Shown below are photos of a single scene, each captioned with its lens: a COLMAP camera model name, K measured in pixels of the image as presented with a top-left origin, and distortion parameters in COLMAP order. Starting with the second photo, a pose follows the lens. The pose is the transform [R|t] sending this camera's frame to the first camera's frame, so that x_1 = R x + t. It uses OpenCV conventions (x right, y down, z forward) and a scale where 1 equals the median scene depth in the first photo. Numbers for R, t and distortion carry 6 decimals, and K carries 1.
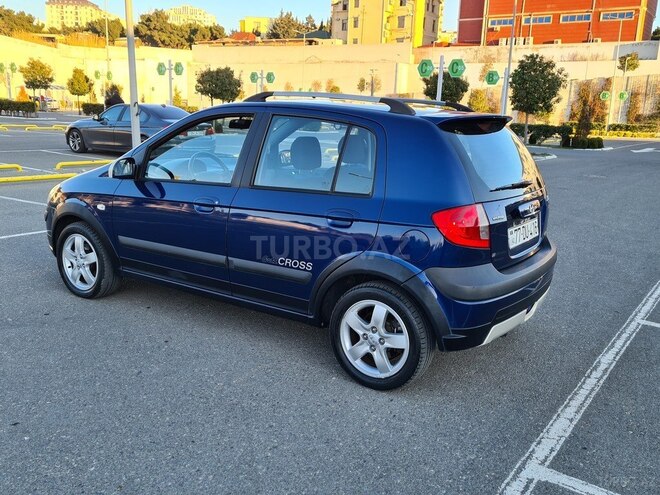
lens RADIAL K [[649.7, 0, 331.4], [0, 649.7, 250.2], [0, 0, 1]] dist [0.051826, 0.000000]
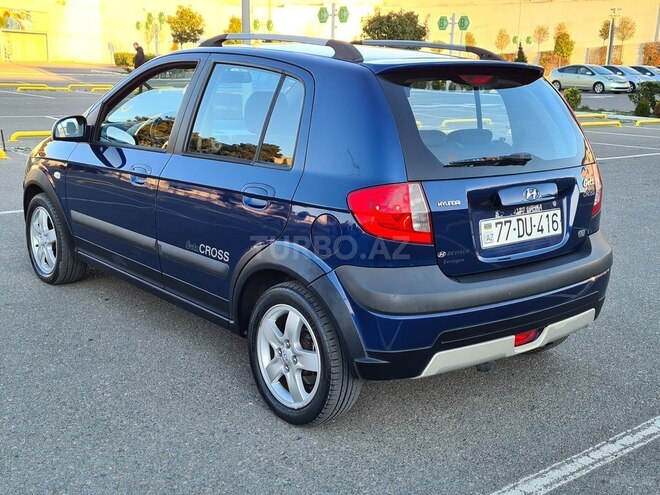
lens RADIAL K [[848.5, 0, 326.0], [0, 848.5, 248.4], [0, 0, 1]] dist [0.062050, 0.000000]
pose [[0.960336, 0.056878, -0.272985, 0.316604], [-0.057523, 0.998328, 0.005647, 0.002086], [0.272849, 0.010280, 0.962002, 0.046240]]
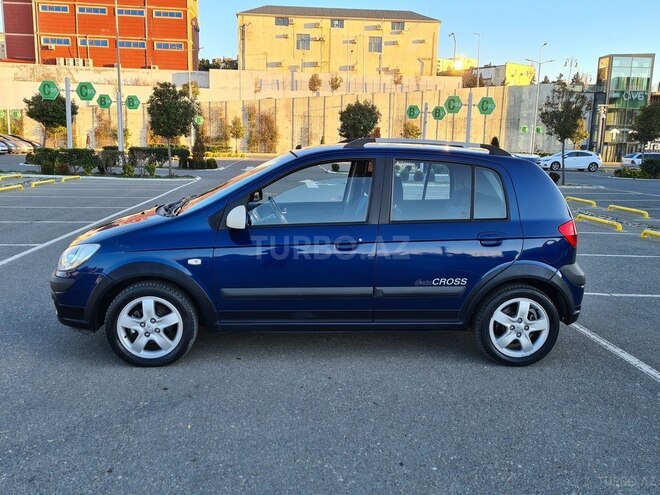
lens RADIAL K [[649.7, 0, 335.4], [0, 649.7, 247.8], [0, 0, 1]] dist [0.051826, 0.000000]
pose [[0.769012, -0.119557, 0.627954, -0.870277], [0.139667, 0.990045, 0.017455, -0.082472], [-0.623790, 0.074282, 0.778055, 0.168861]]
